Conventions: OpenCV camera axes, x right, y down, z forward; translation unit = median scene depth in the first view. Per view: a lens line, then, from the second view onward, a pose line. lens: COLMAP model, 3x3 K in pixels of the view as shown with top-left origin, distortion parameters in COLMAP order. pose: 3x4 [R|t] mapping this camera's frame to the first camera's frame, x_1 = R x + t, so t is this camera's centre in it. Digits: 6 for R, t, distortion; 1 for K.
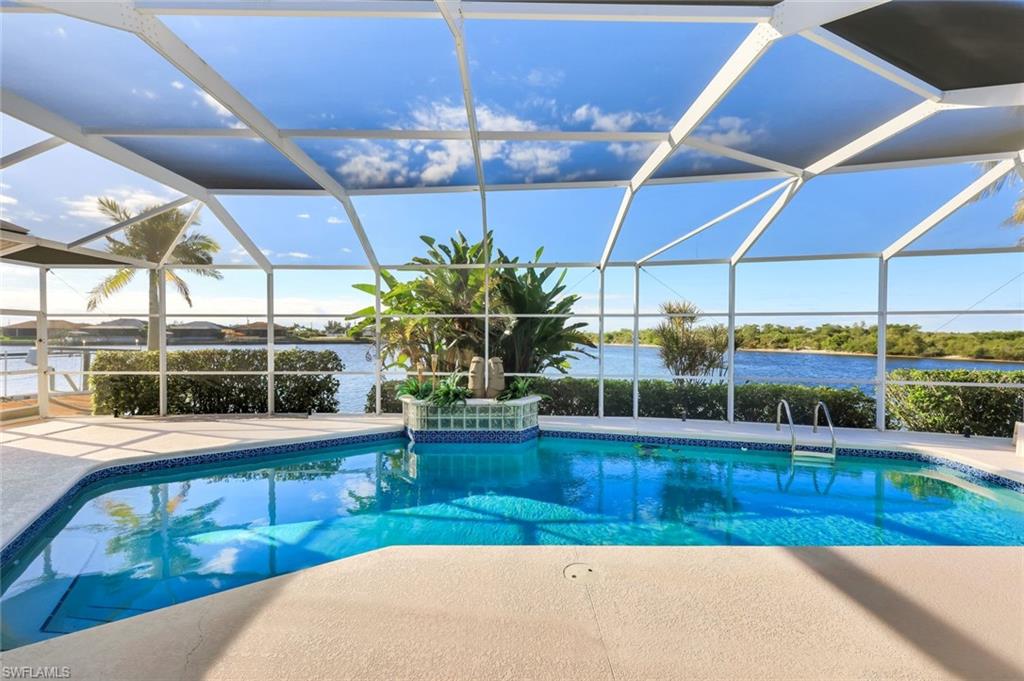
lens RADIAL K [[432.0, 0, 508.9], [0, 432.0, 337.7], [0, 0, 1]] dist [-0.002585, 0.000188]
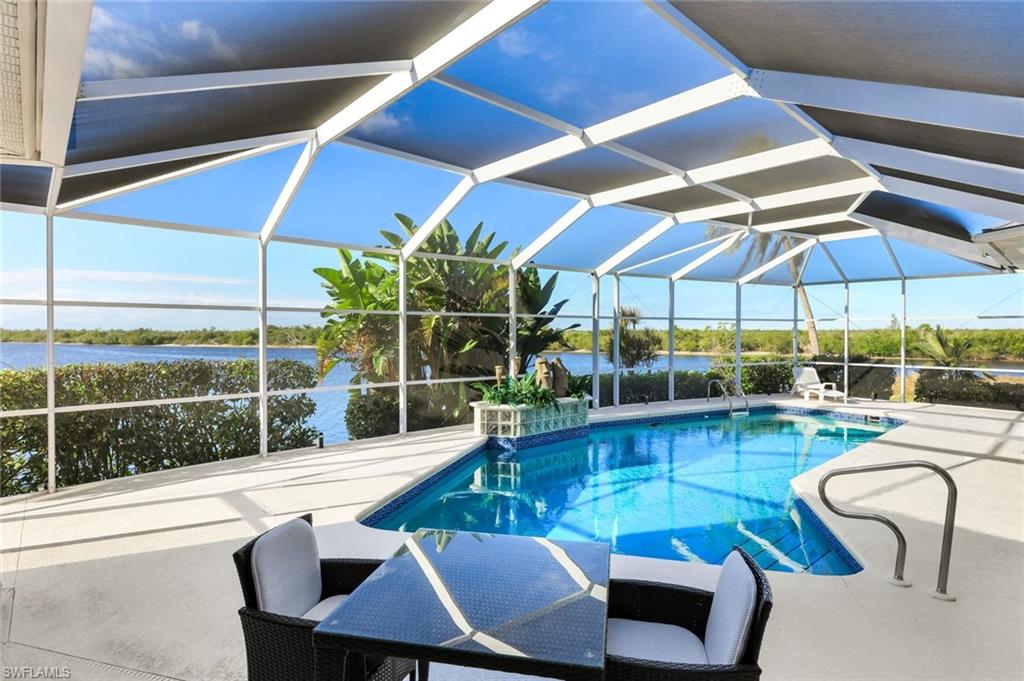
lens RADIAL K [[516.5, 0, 509.9], [0, 516.5, 339.2], [0, 0, 1]] dist [-0.000998, -0.000165]
pose [[0.741301, -0.010248, 0.671095, -0.795725], [0.006968, 0.999947, 0.007572, -0.006214], [-0.671137, -0.000937, 0.741333, 0.145752]]
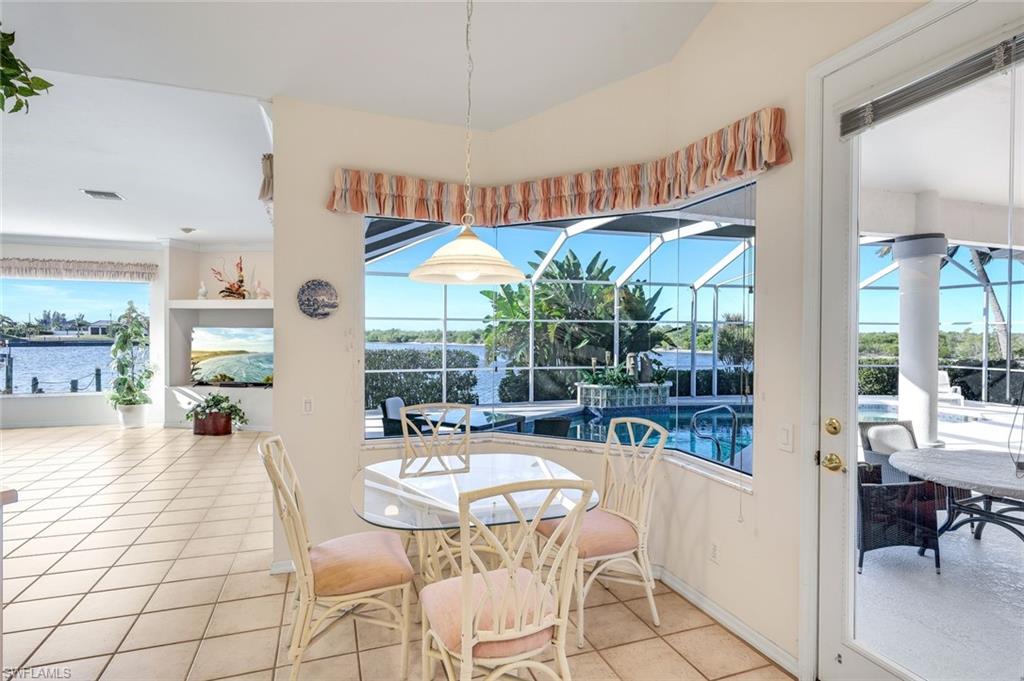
lens RADIAL K [[515.6, 0, 507.5], [0, 515.6, 339.7], [0, 0, 1]] dist [0.001035, -0.000525]
pose [[0.945058, -0.000413, 0.326902, -0.828921], [-0.001418, 0.999985, 0.005361, -0.003892], [-0.326899, -0.005530, 0.945043, -0.335018]]
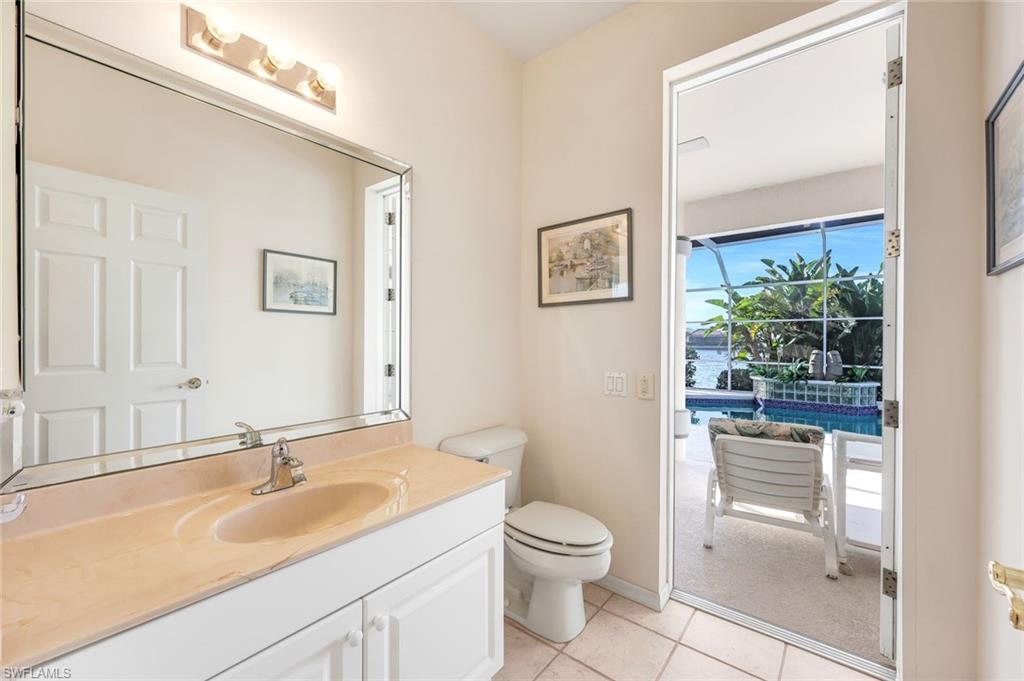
lens RADIAL K [[416.5, 0, 501.1], [0, 416.5, 343.0], [0, 0, 1]] dist [-0.000524, 0.000577]
pose [[0.762043, -0.000803, -0.647526, 0.016245], [0.005080, 0.999976, 0.004738, 0.008566], [0.647507, -0.006900, 0.762028, -0.549165]]
